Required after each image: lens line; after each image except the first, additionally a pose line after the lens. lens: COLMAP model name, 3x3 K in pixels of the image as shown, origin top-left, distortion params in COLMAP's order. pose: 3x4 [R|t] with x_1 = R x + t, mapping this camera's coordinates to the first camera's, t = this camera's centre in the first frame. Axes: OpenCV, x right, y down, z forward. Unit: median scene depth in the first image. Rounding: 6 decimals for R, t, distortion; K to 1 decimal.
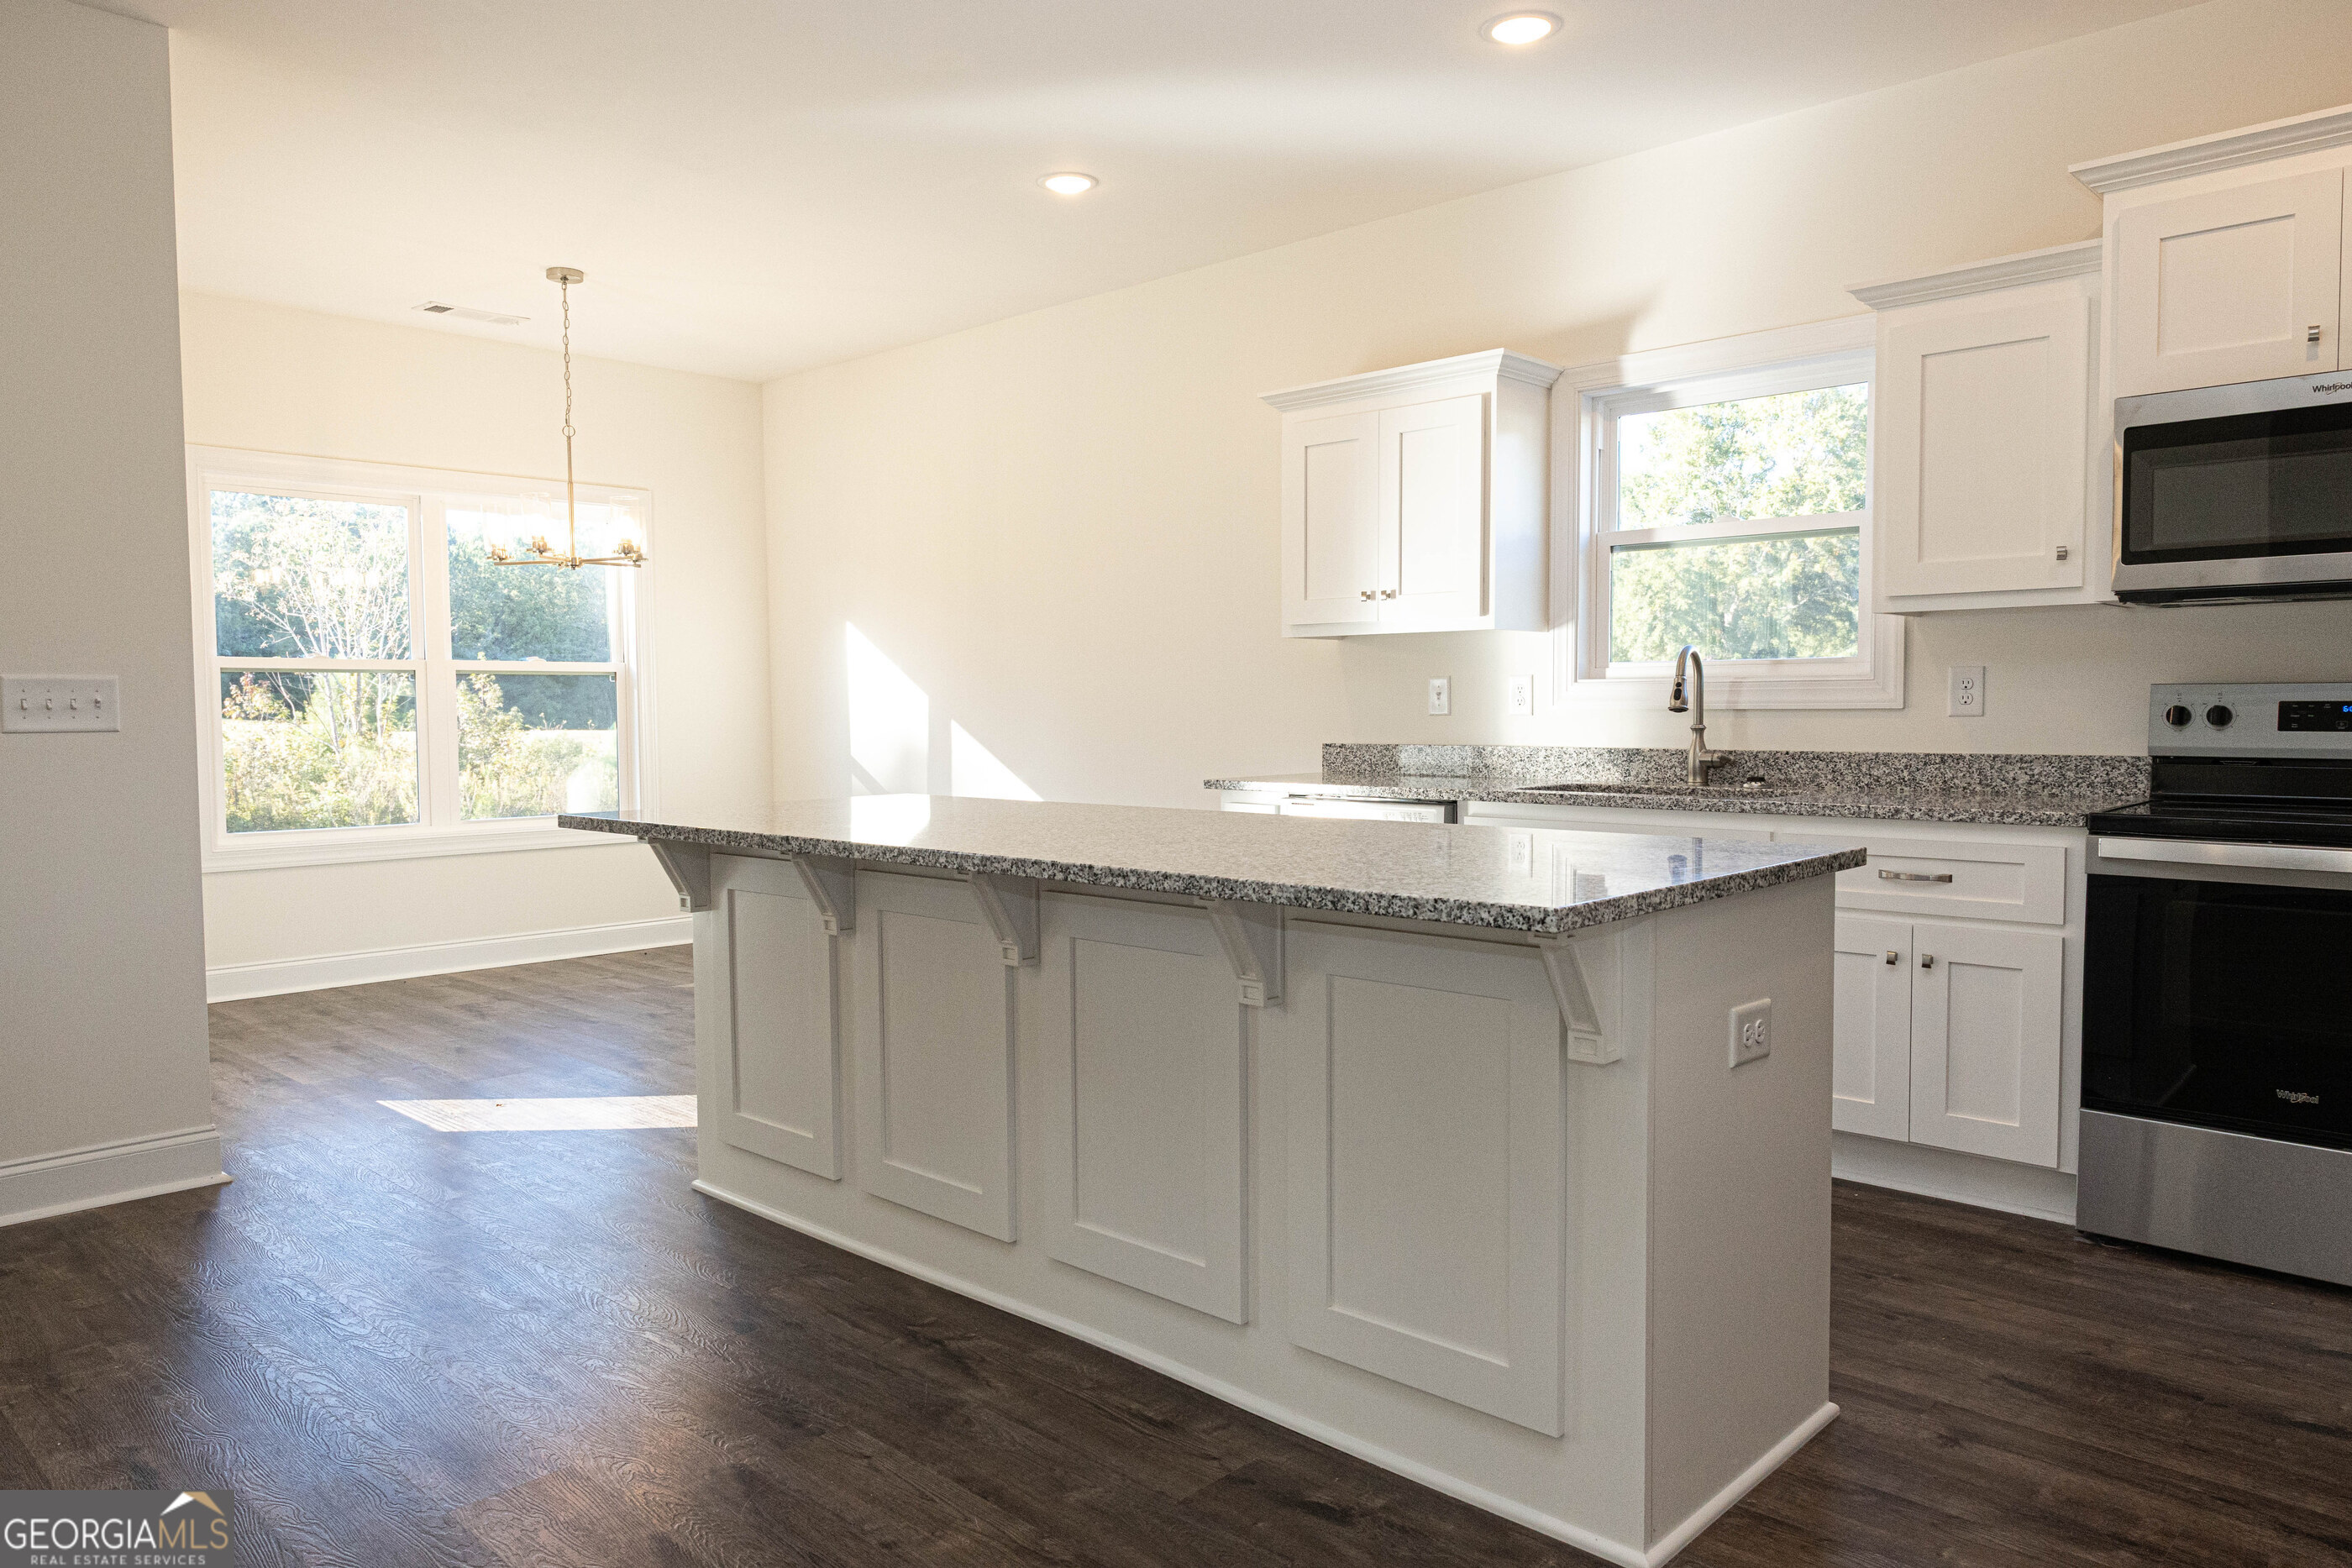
lens RADIAL K [[1567.4, 0, 1176.0], [0, 1567.4, 784.0], [0, 0, 1]] dist [0.000324, 0.001268]
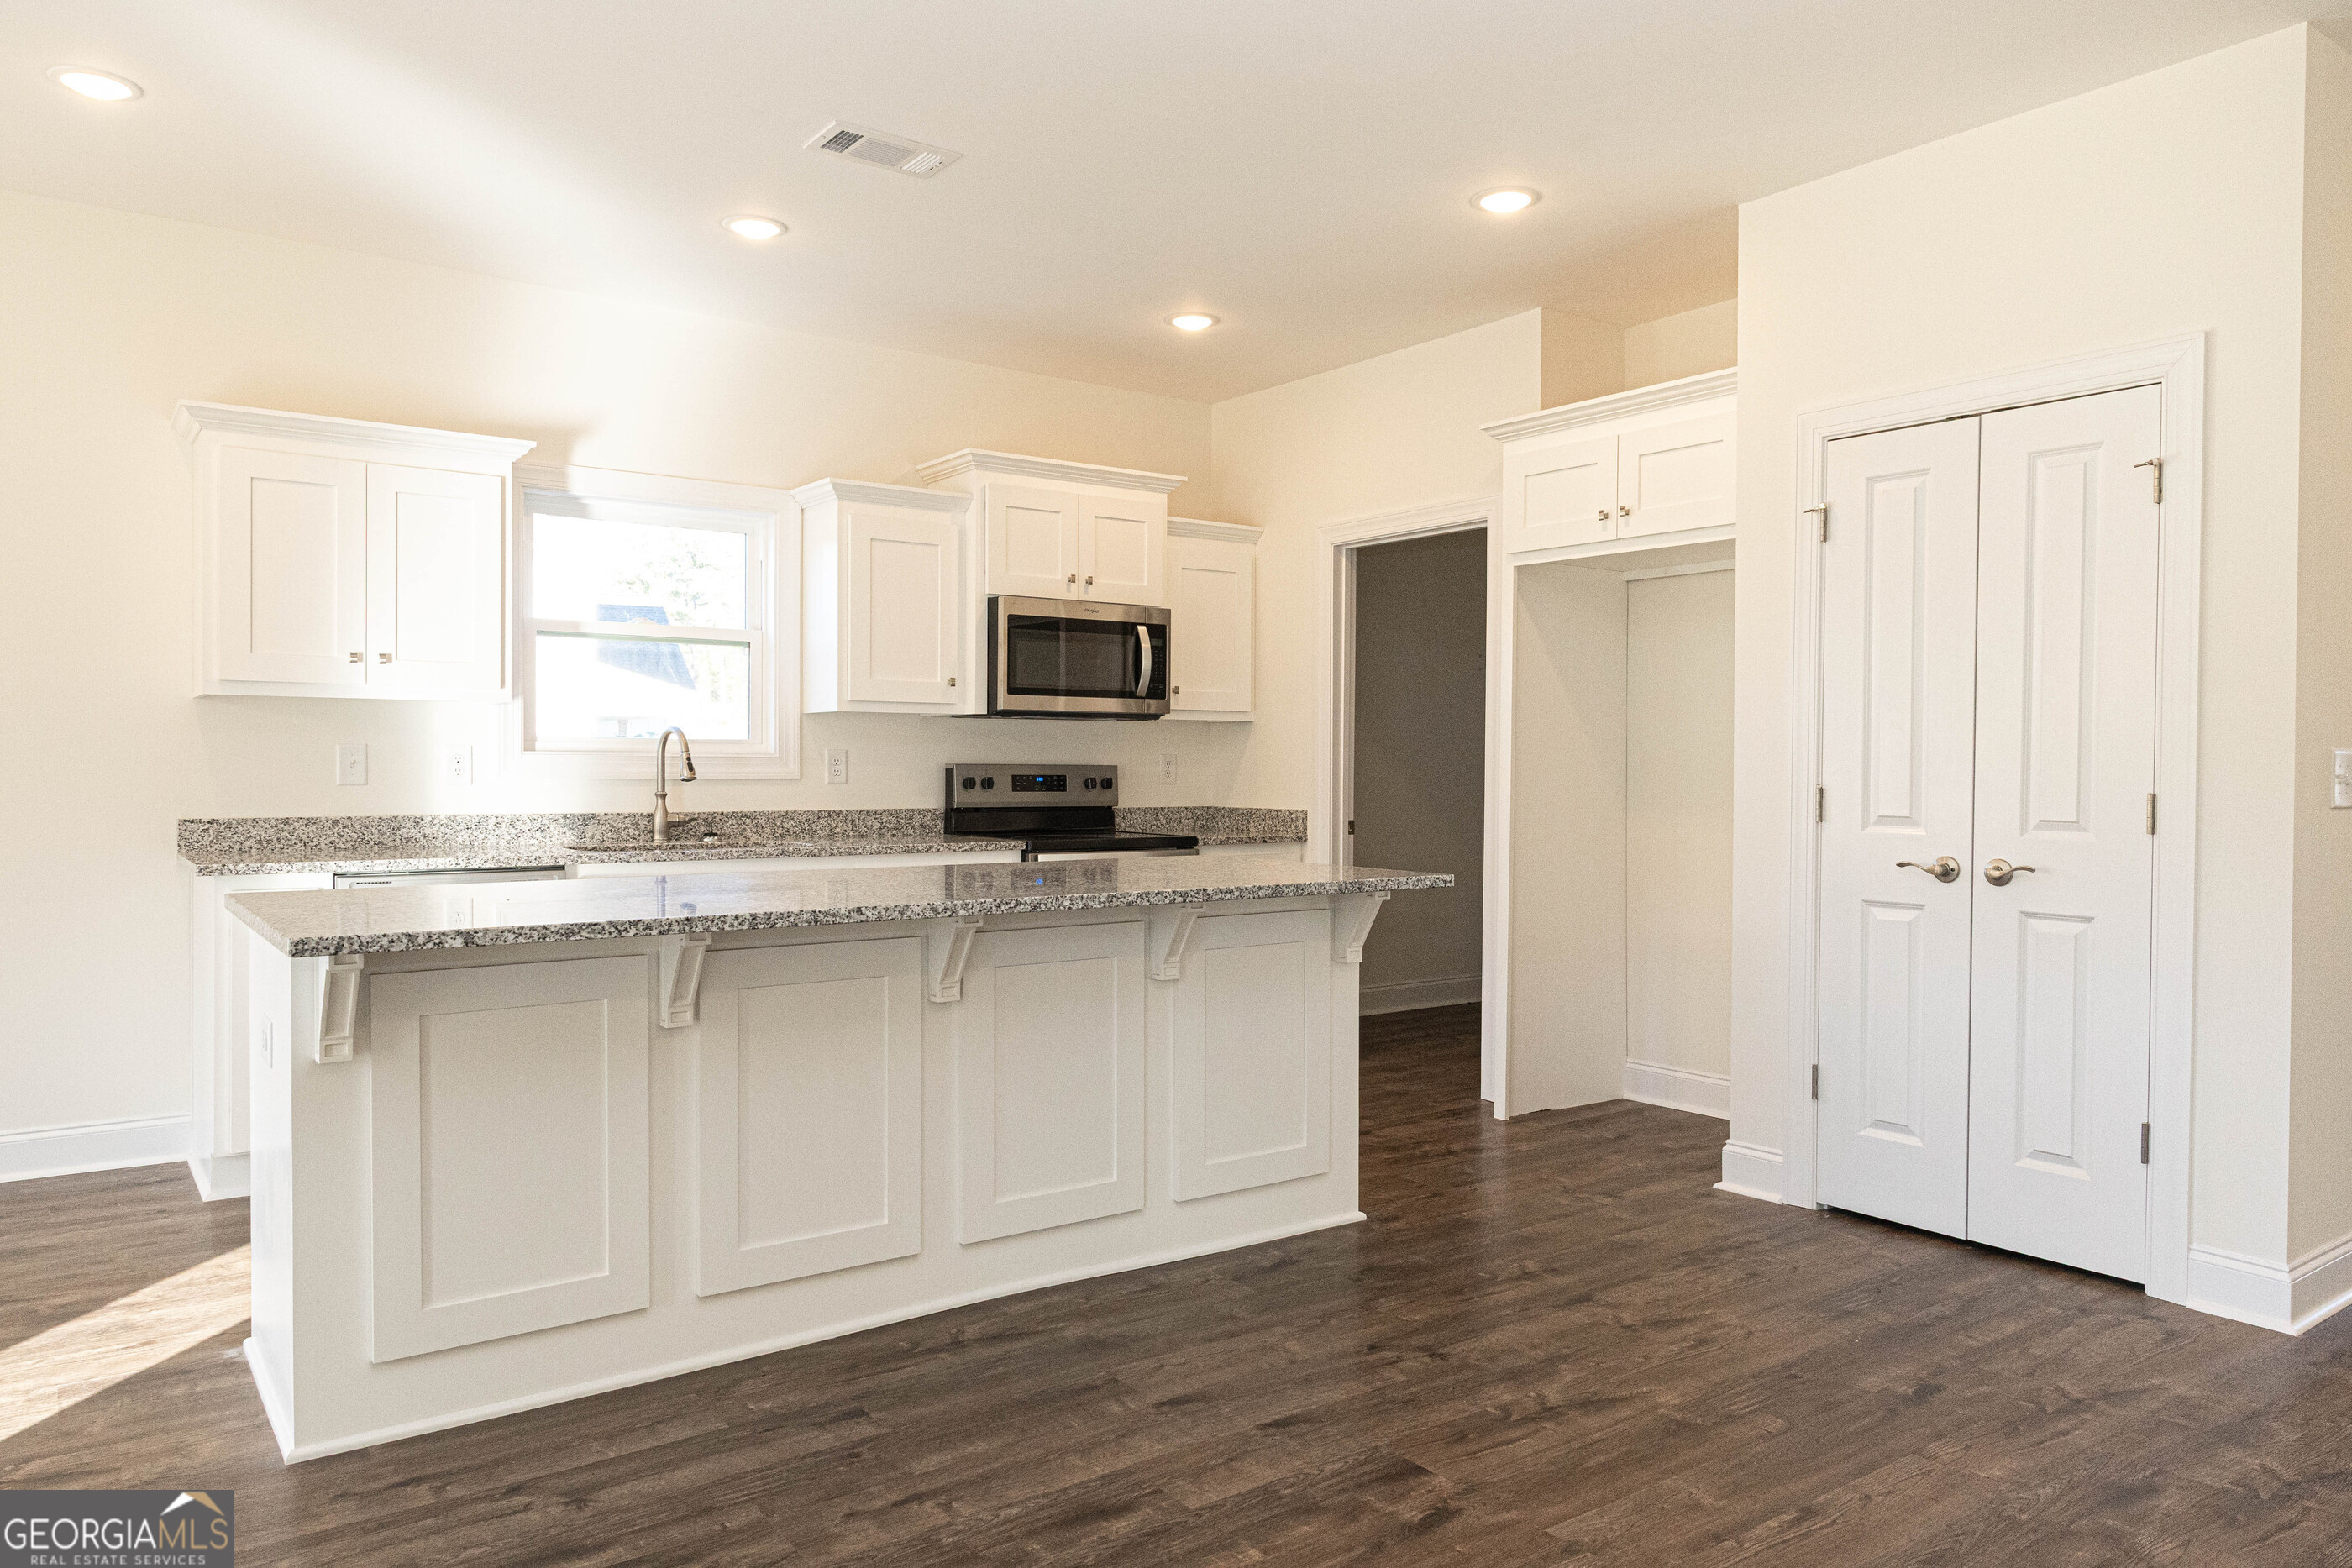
lens RADIAL K [[1567.4, 0, 1176.0], [0, 1567.4, 784.0], [0, 0, 1]] dist [0.000324, 0.001268]
pose [[0.178756, -0.004177, 0.983885, -0.869930], [0.044985, 0.998980, -0.003932, -0.023733], [-0.982865, 0.044963, 0.178761, 0.442600]]
